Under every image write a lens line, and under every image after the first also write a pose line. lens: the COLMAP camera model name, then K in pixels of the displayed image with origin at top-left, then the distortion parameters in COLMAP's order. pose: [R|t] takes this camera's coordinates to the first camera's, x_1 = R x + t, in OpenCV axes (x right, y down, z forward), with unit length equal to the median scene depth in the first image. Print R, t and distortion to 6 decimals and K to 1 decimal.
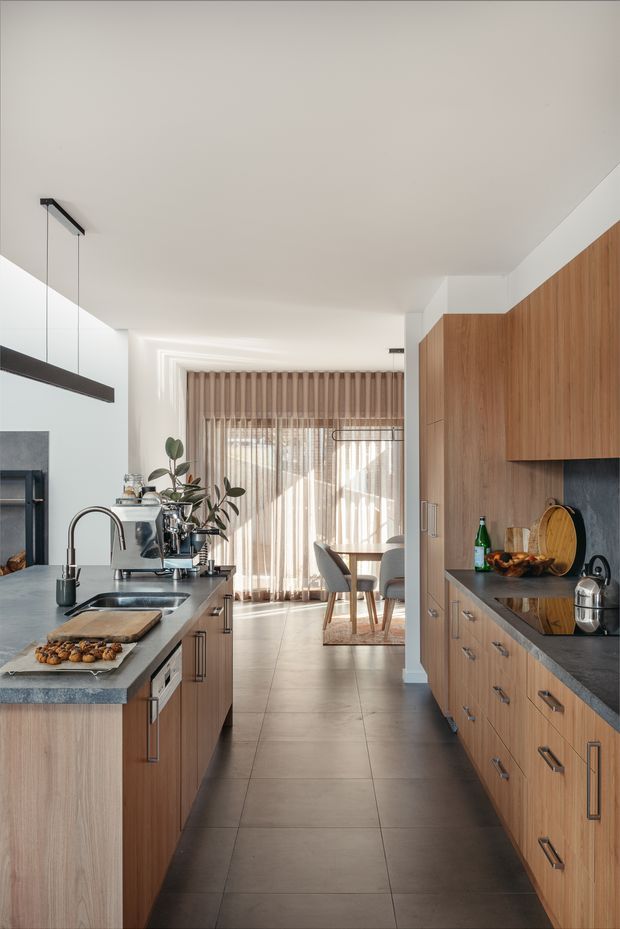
lens RADIAL K [[912.8, 0, 325.0], [0, 912.8, 456.9], [0, 0, 1]] dist [0.000098, 0.000000]
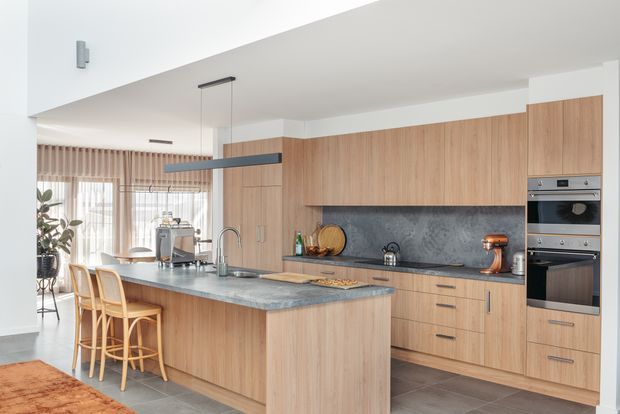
lens RADIAL K [[609.2, 0, 312.5], [0, 609.2, 210.6], [0, 0, 1]] dist [0.000098, 0.000000]
pose [[0.724025, 0.002143, 0.689771, -0.536537], [-0.012559, 0.999870, 0.010076, 0.000969], [-0.689660, -0.015958, 0.723958, -0.054162]]
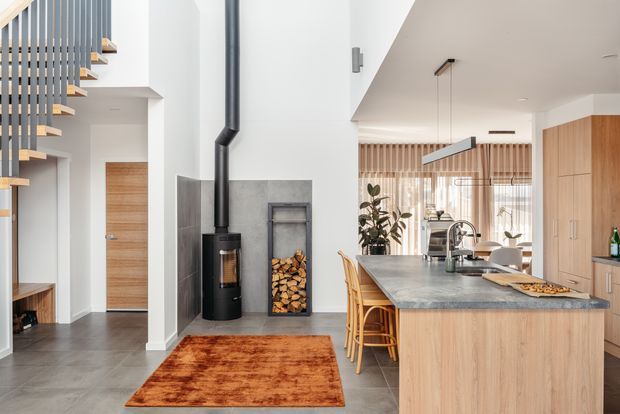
lens RADIAL K [[609.2, 0, 310.3], [0, 609.2, 201.9], [0, 0, 1]] dist [0.000098, 0.000000]
pose [[0.999822, 0.001036, 0.018865, -0.299512], [-0.001209, 0.999957, 0.009157, 0.002931], [-0.018855, -0.009178, 0.999780, -0.129012]]
